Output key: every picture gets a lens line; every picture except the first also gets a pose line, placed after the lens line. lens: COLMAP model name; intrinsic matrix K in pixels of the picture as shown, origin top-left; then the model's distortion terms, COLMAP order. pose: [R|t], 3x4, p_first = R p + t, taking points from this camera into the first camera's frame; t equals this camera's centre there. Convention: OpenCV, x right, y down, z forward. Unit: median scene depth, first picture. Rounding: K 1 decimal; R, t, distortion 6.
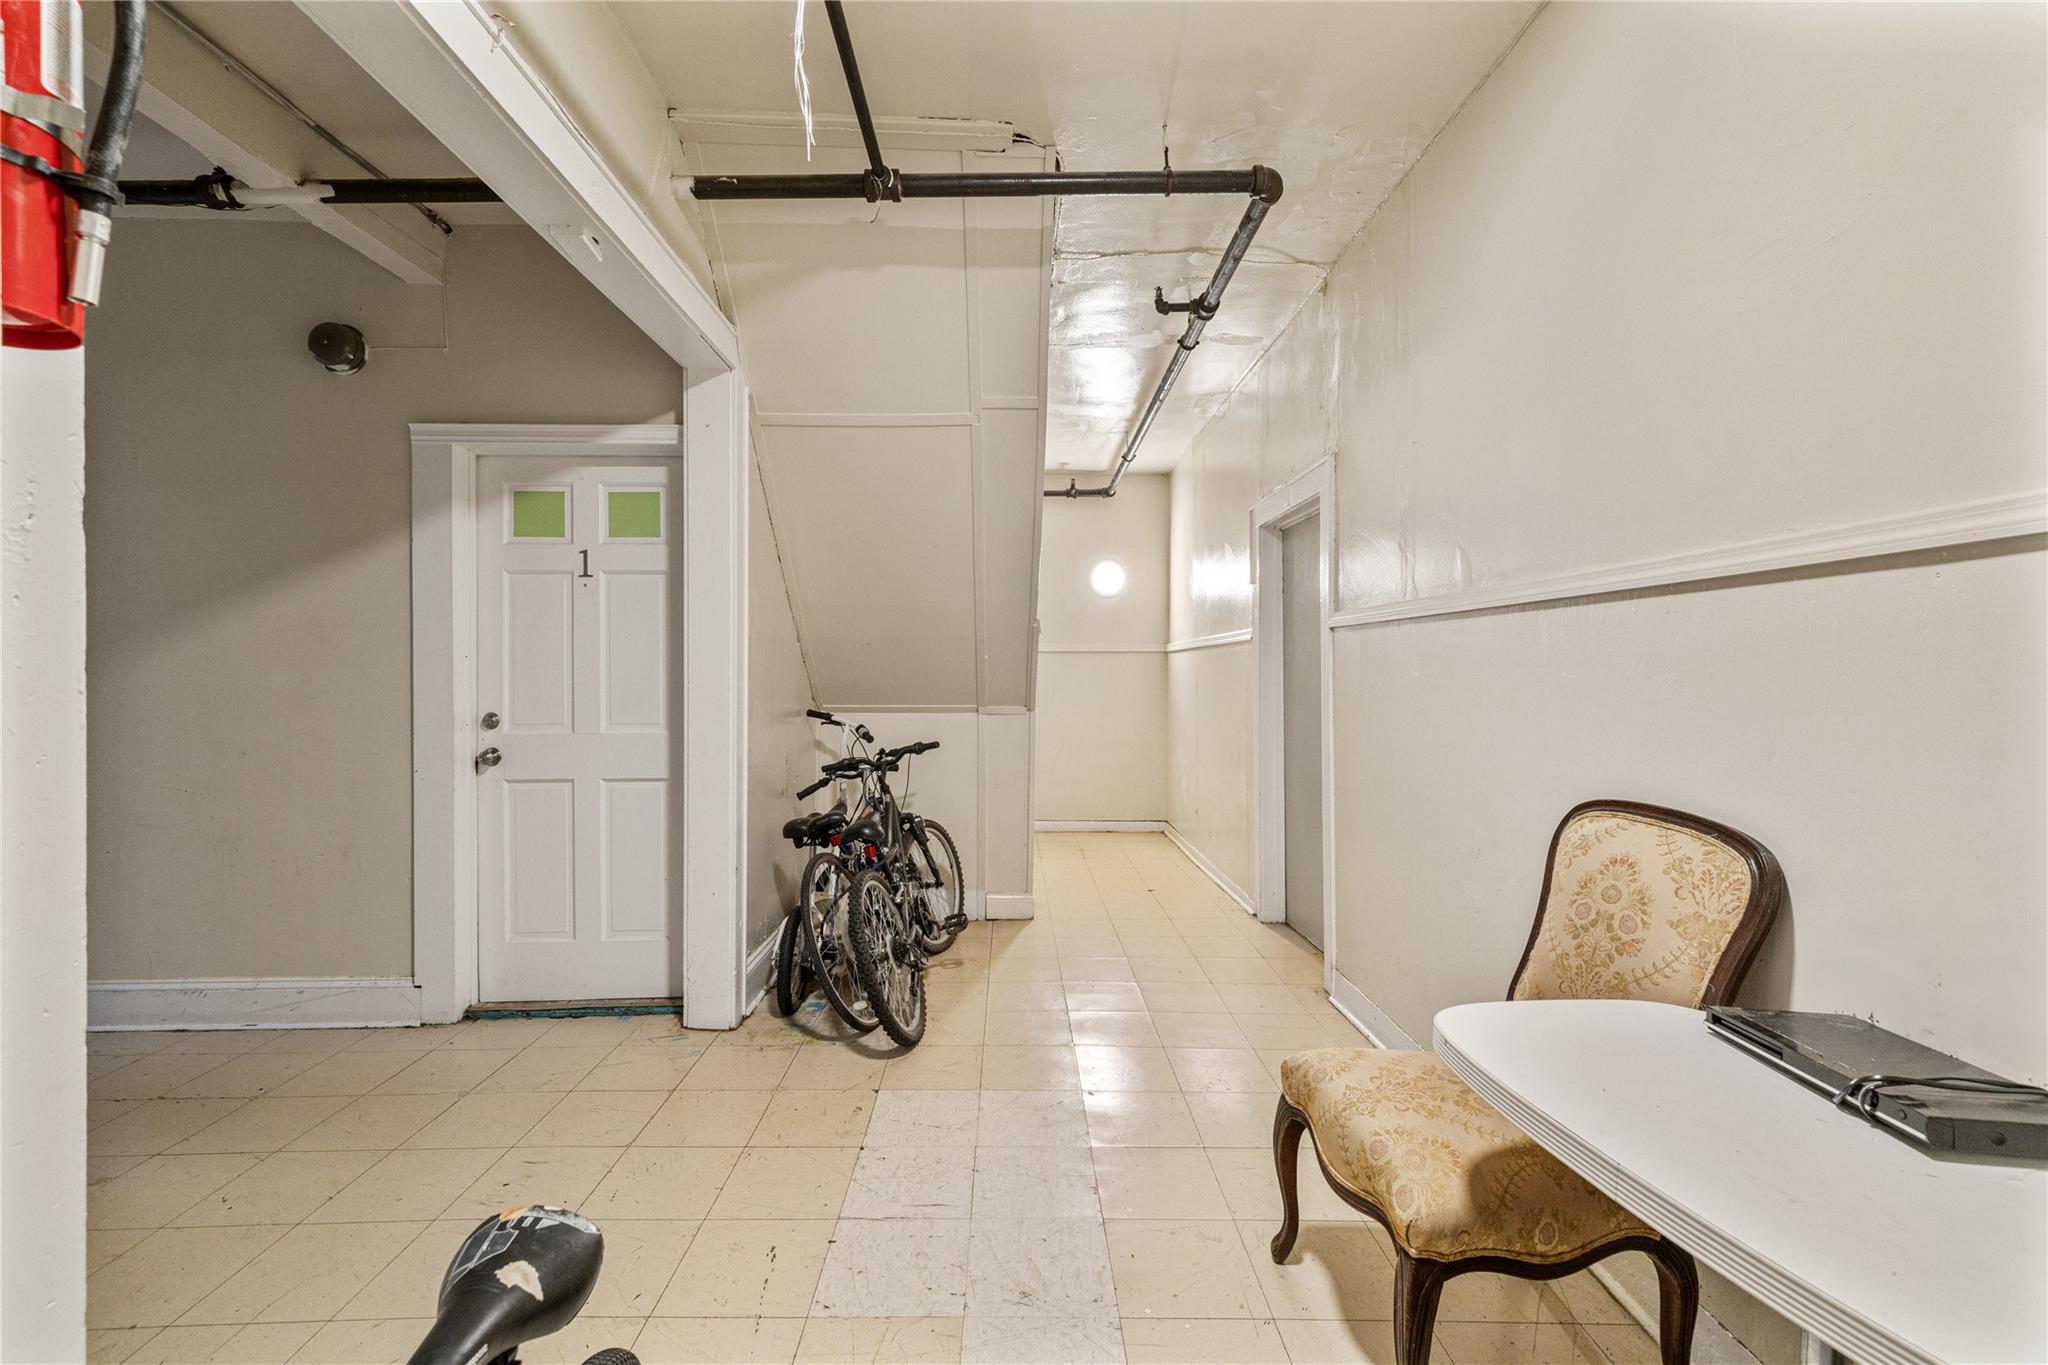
lens RADIAL K [[873.7, 0, 1037.5], [0, 873.7, 681.2], [0, 0, 1]] dist [0.000546, 0.000540]
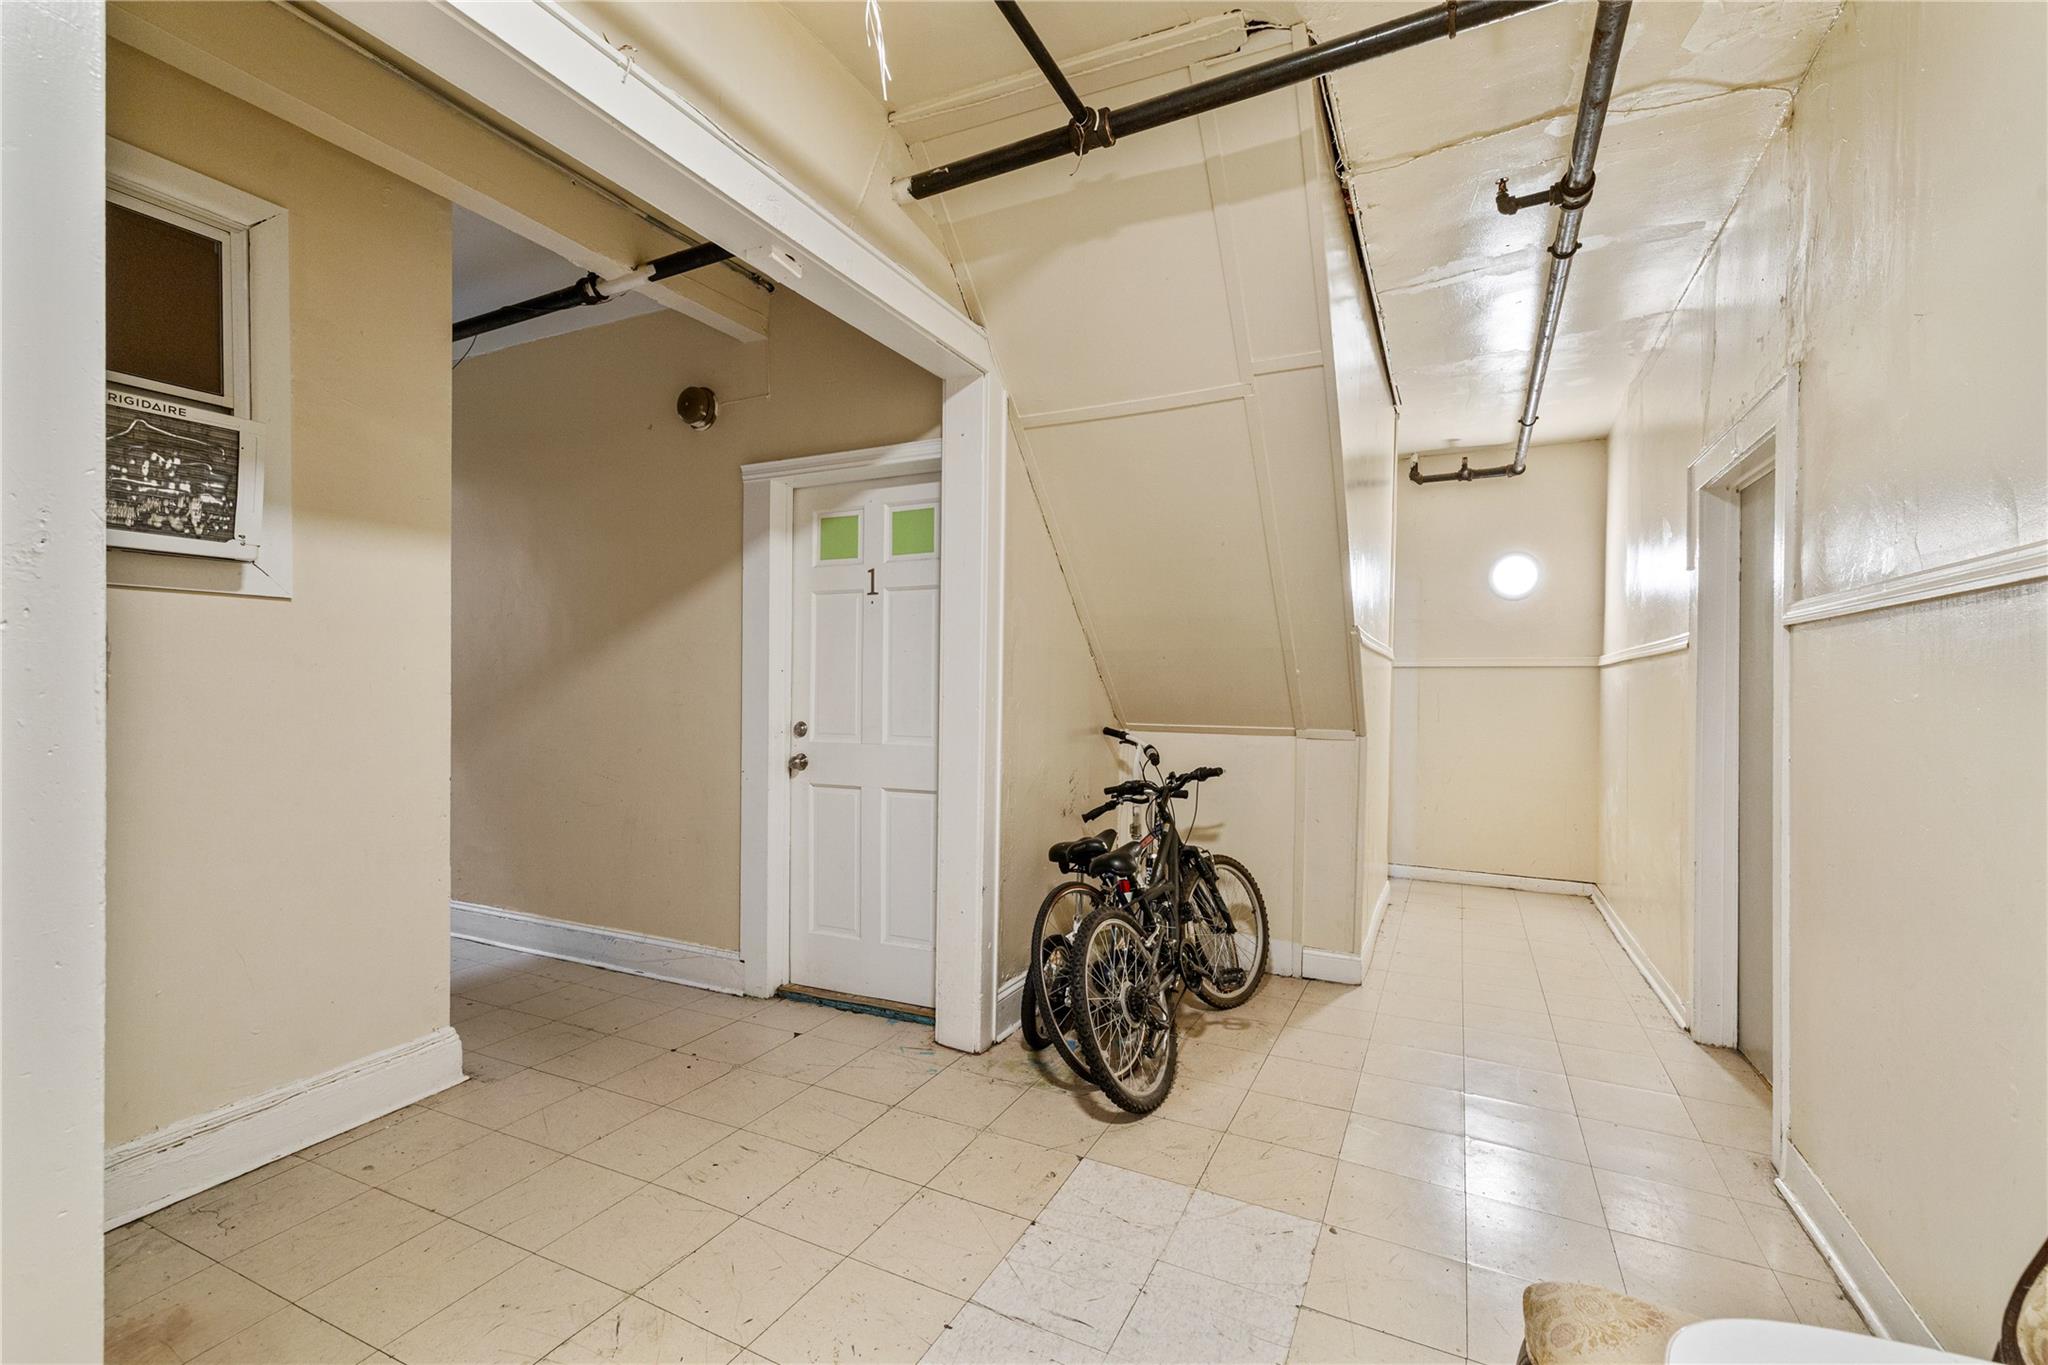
lens RADIAL K [[890.0, 0, 1030.3], [0, 890.0, 700.1], [0, 0, 1]] dist [-0.000420, 0.000411]
pose [[0.886779, 0.013709, -0.461991, 0.146622], [-0.013560, 0.999901, 0.003642, 0.000832], [0.461995, 0.003035, 0.886877, 0.140207]]
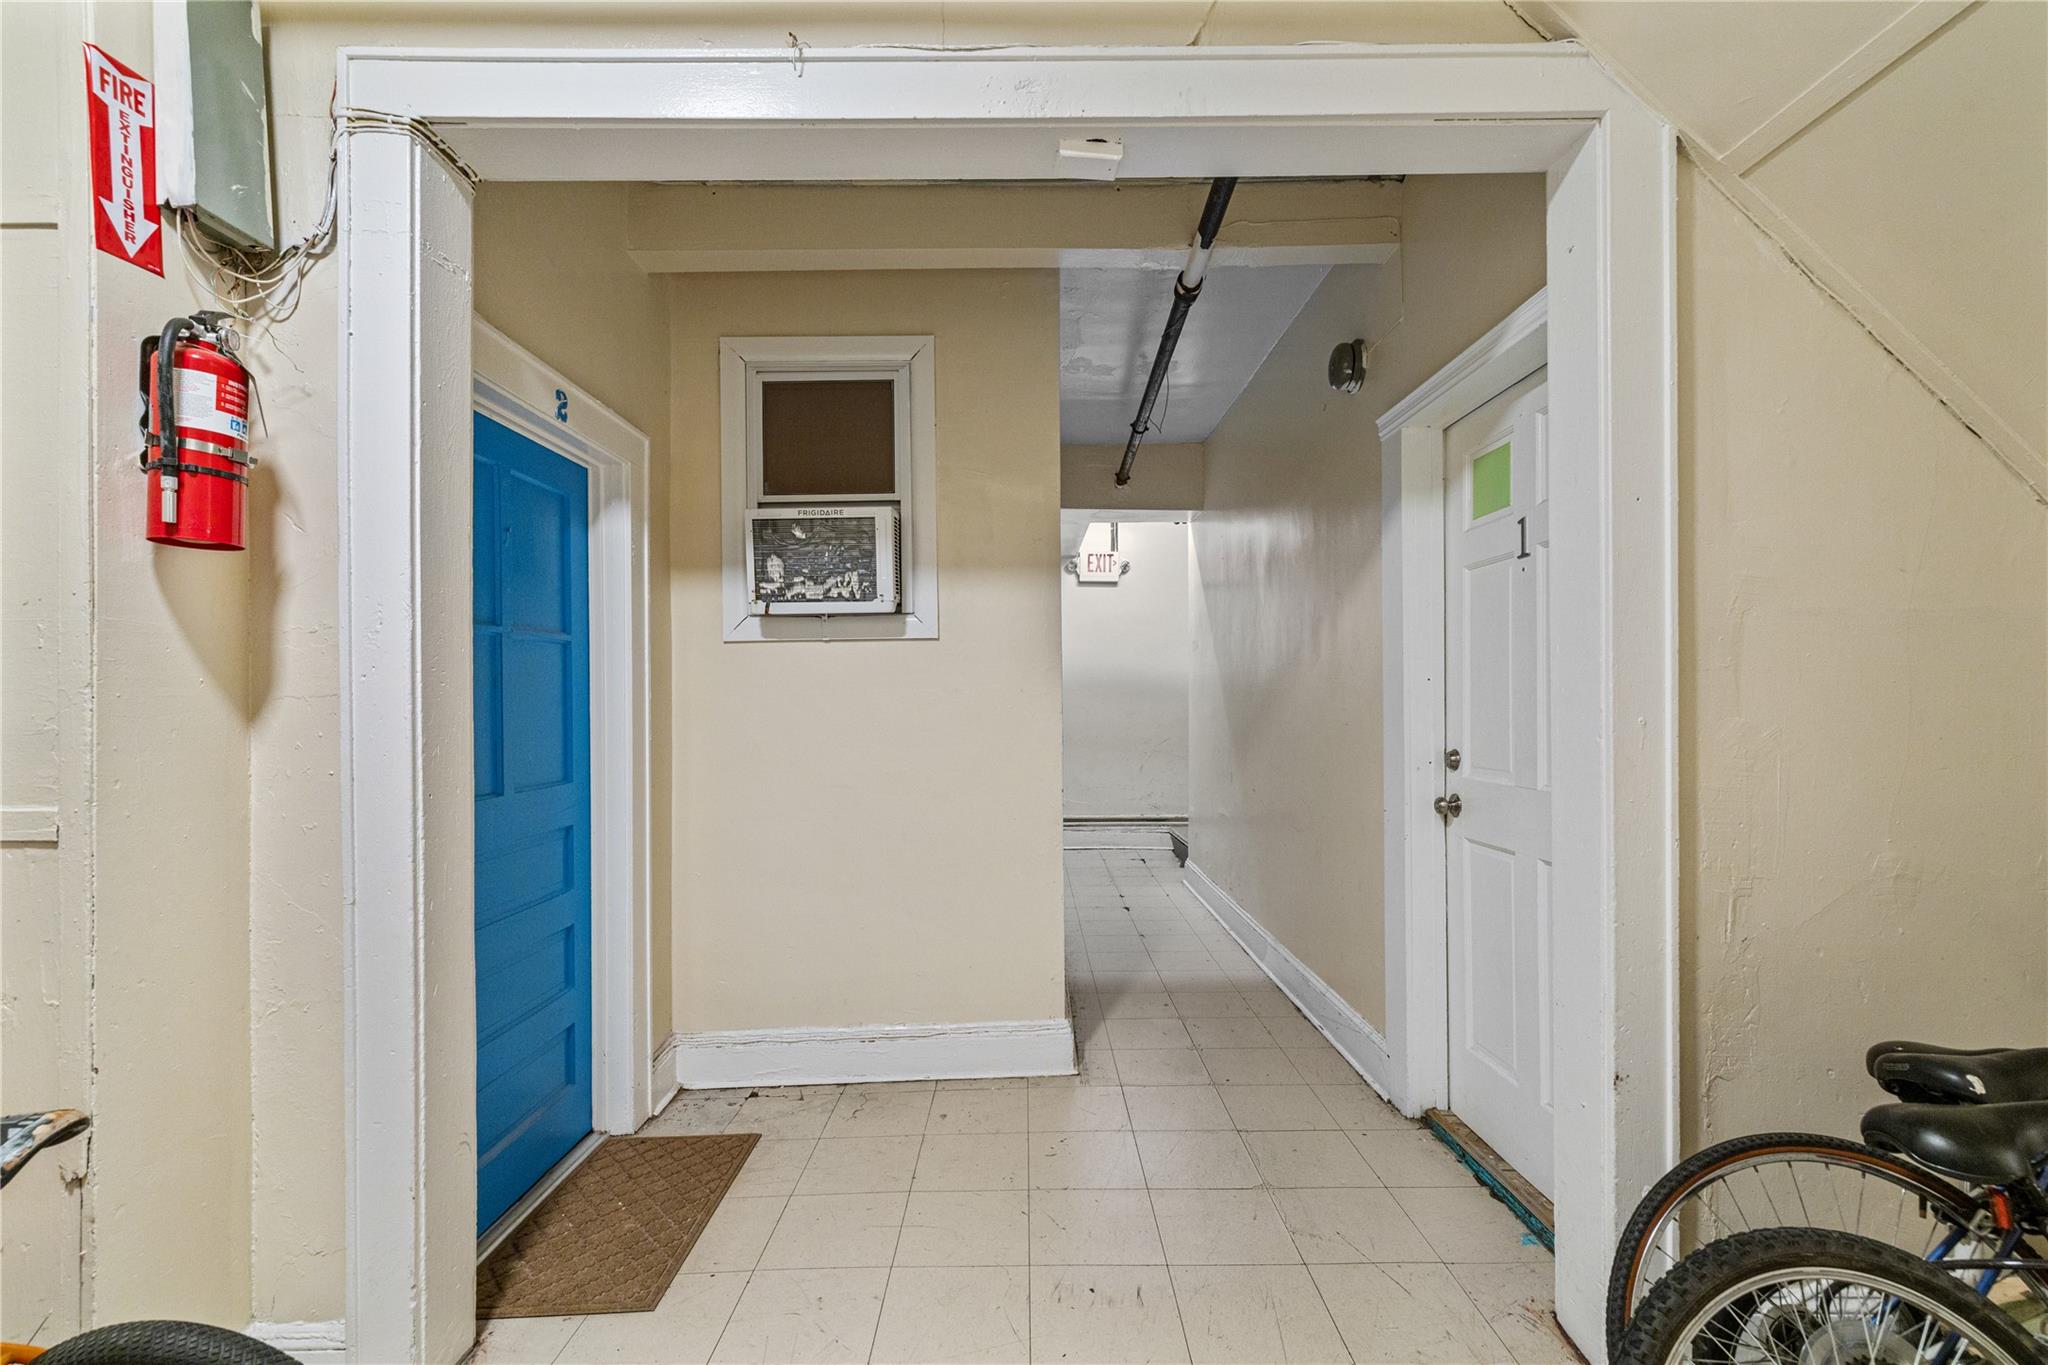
lens RADIAL K [[866.7, 0, 1019.8], [0, 866.7, 699.9], [0, 0, 1]] dist [0.001191, 0.000604]
pose [[-0.032312, -0.002924, -0.999474, 0.169954], [-0.001846, 0.999994, -0.002866, -0.005761], [0.999476, 0.001753, -0.032318, 0.631718]]
